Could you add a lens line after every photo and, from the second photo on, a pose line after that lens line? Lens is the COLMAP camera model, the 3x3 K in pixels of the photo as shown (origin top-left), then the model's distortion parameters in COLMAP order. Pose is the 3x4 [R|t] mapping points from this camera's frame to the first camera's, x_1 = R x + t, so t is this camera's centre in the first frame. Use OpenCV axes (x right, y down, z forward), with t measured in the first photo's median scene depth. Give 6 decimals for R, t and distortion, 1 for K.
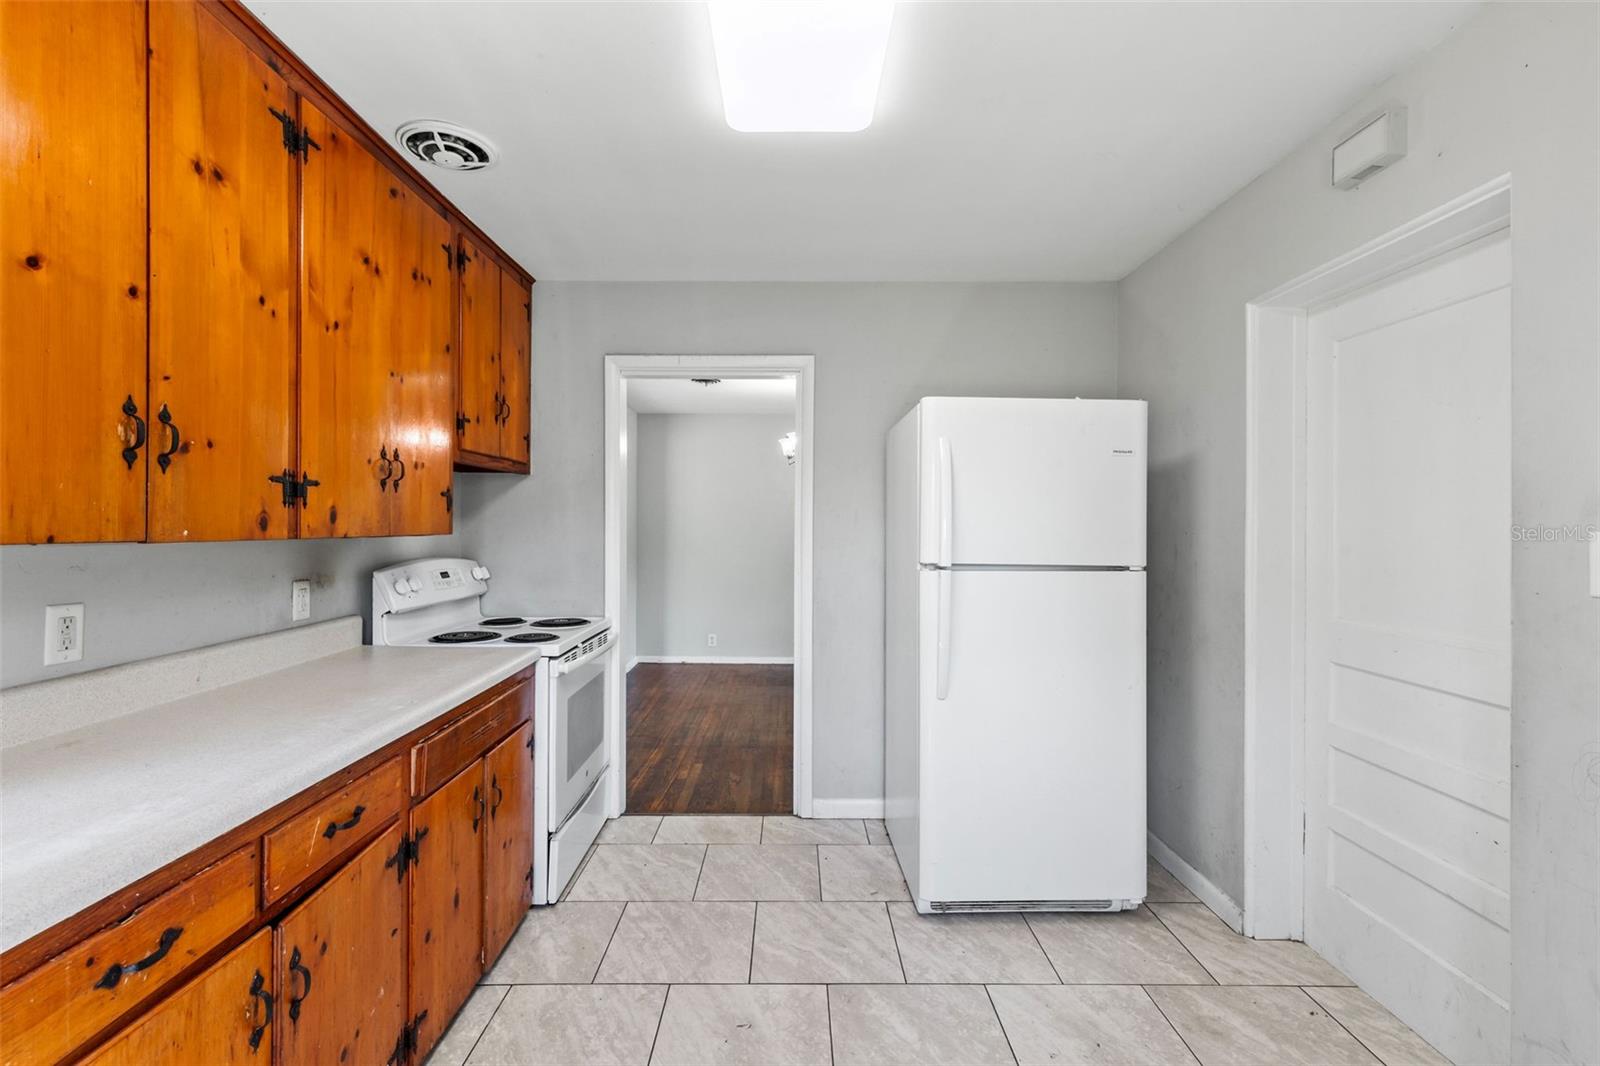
lens RADIAL K [[722.6, 0, 795.4], [0, 722.6, 528.0], [0, 0, 1]] dist [0.007646, -0.001855]
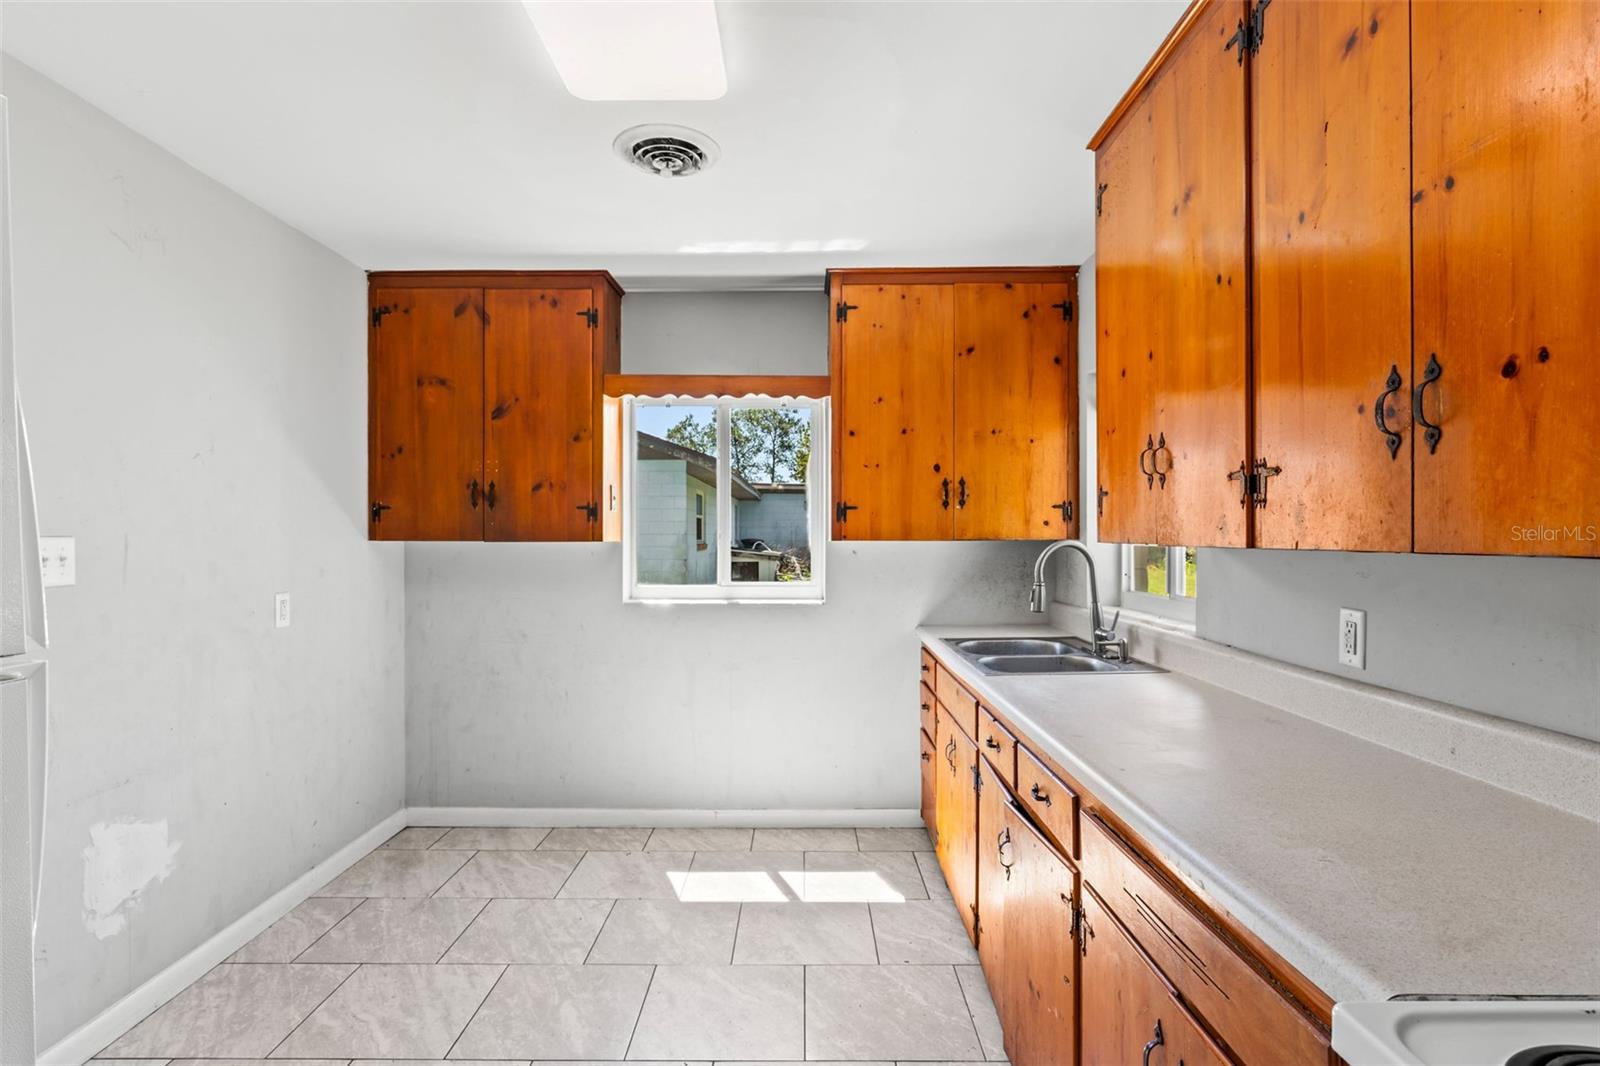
lens RADIAL K [[805.7, 0, 803.2], [0, 805.7, 544.4], [0, 0, 1]] dist [0.003696, 0.000584]
pose [[-0.999968, -0.000072, 0.008037, -0.200179], [0.000050, 0.999884, 0.015200, -0.001976], [-0.008038, 0.015200, -0.999852, 1.730265]]
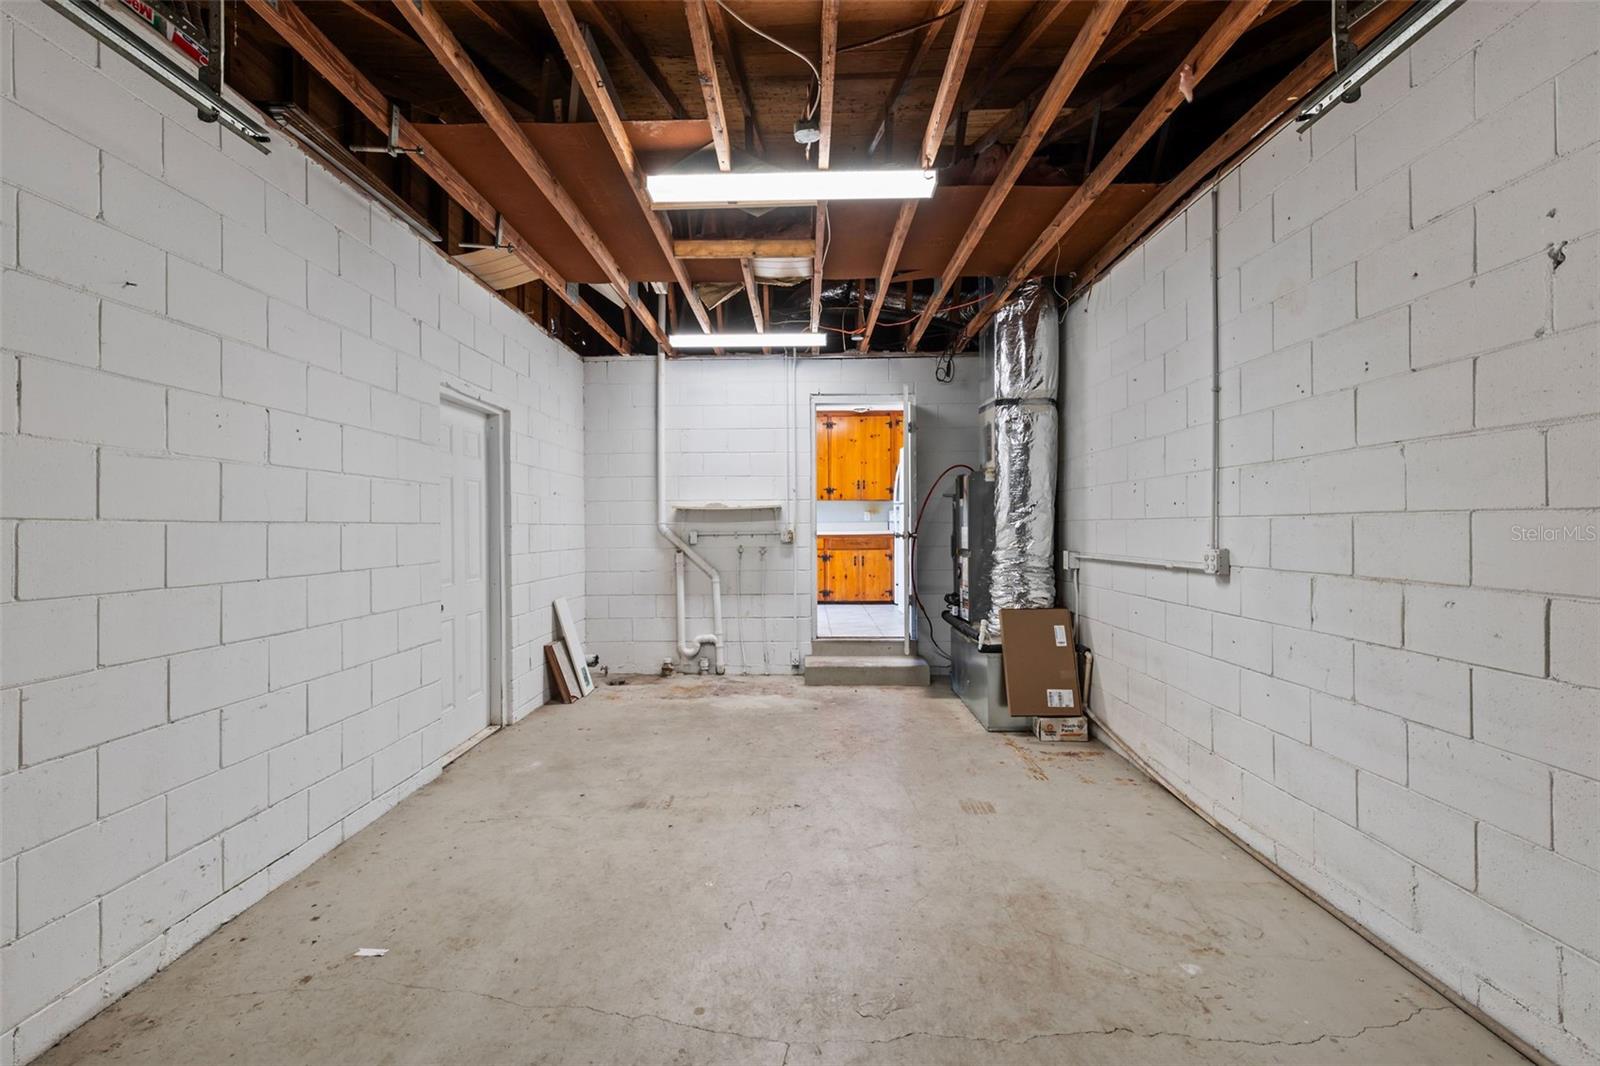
lens RADIAL K [[740.4, 0, 793.2], [0, 740.4, 531.2], [0, 0, 1]] dist [0.000673, 0.000002]
pose [[-0.027997, 0.001273, -0.999607, 4.435248], [-0.000232, 0.999999, 0.001280, 0.220119], [0.999608, 0.000267, -0.027997, 0.816768]]
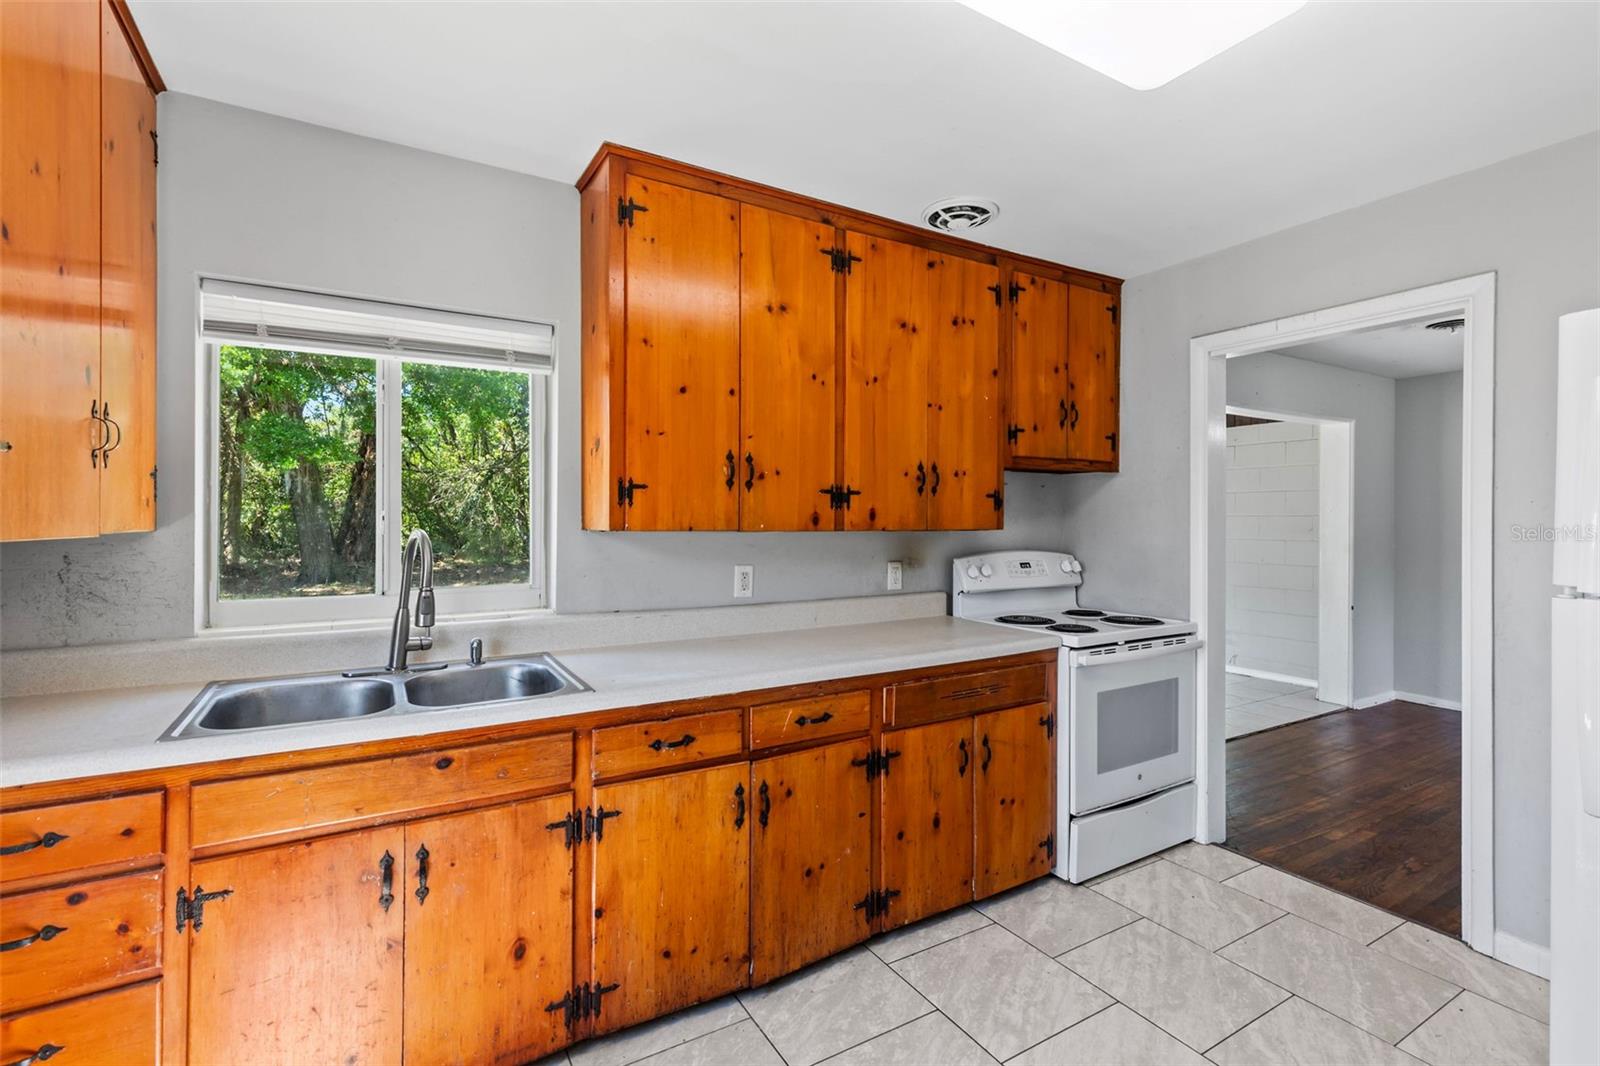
lens RADIAL K [[722.6, 0, 790.3], [0, 722.6, 520.2], [0, 0, 1]] dist [0.007646, -0.001855]
pose [[0.500443, 0.000502, -0.865770, 0.499027], [-0.006056, 0.999977, -0.002921, -0.001772], [0.865748, 0.006705, 0.500434, 0.159245]]
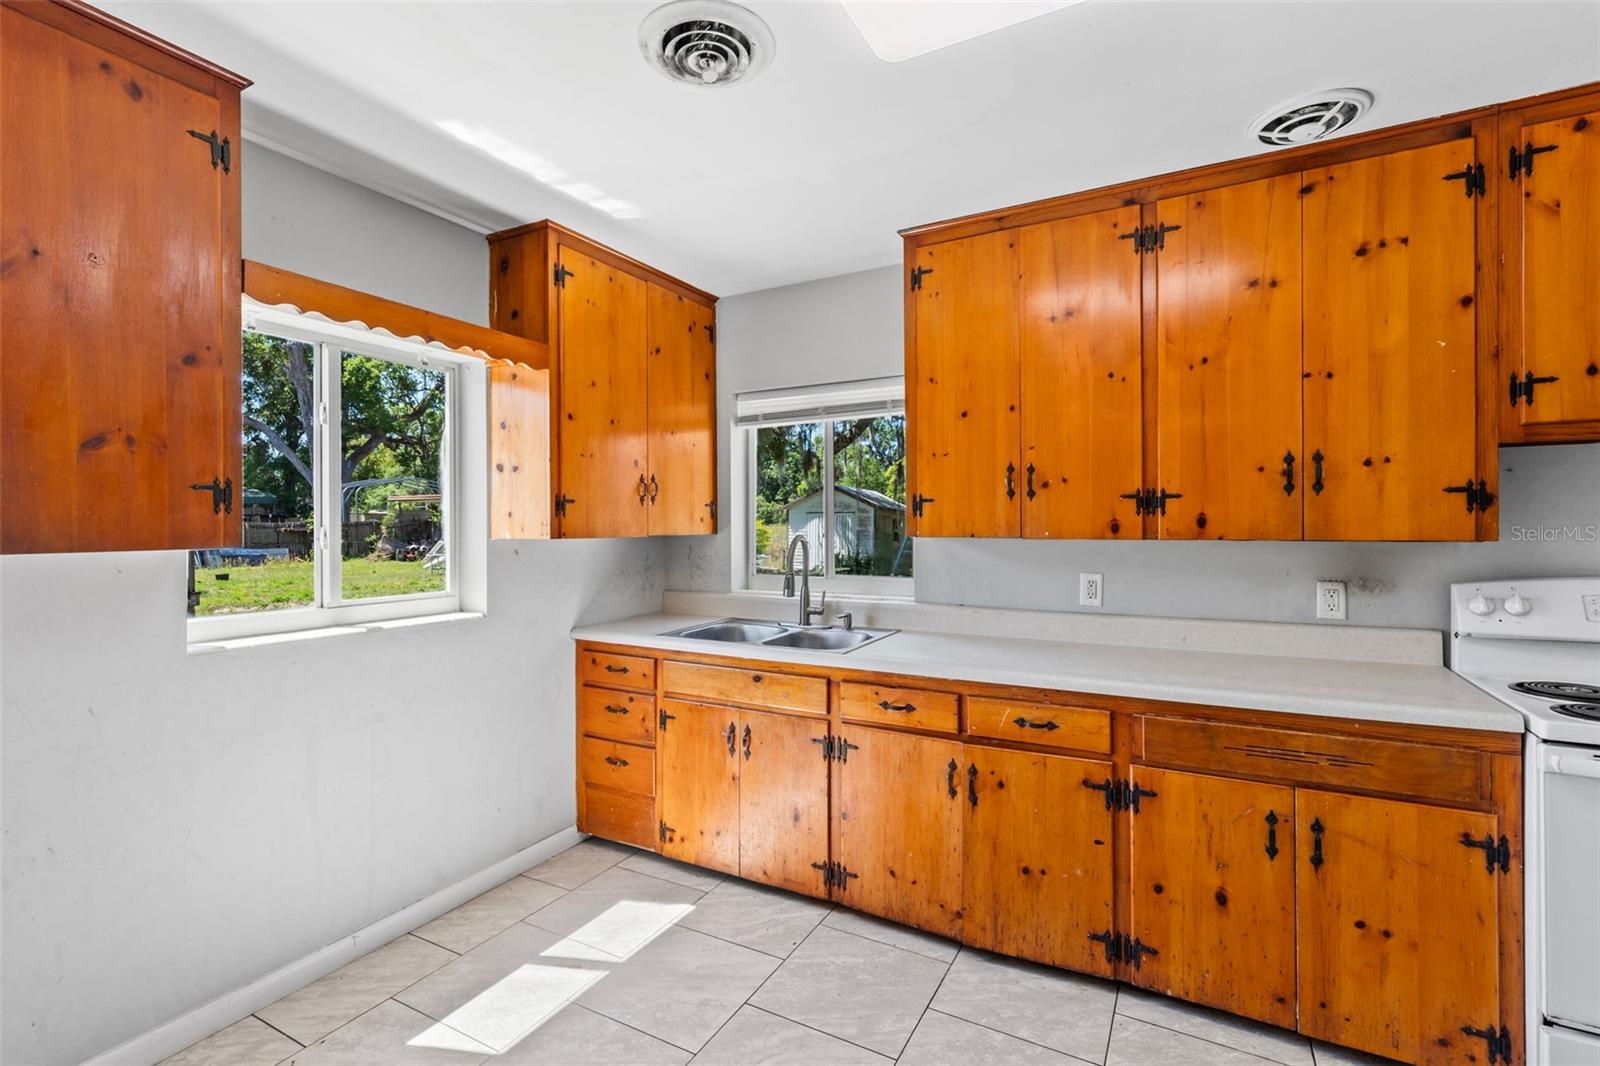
lens RADIAL K [[722.6, 0, 792.6], [0, 722.6, 527.1], [0, 0, 1]] dist [0.007646, -0.001855]
pose [[-0.492292, 0.003478, -0.870423, 0.732971], [-0.000821, 0.999990, 0.004460, -0.012143], [0.870430, 0.002910, -0.492284, 1.003036]]
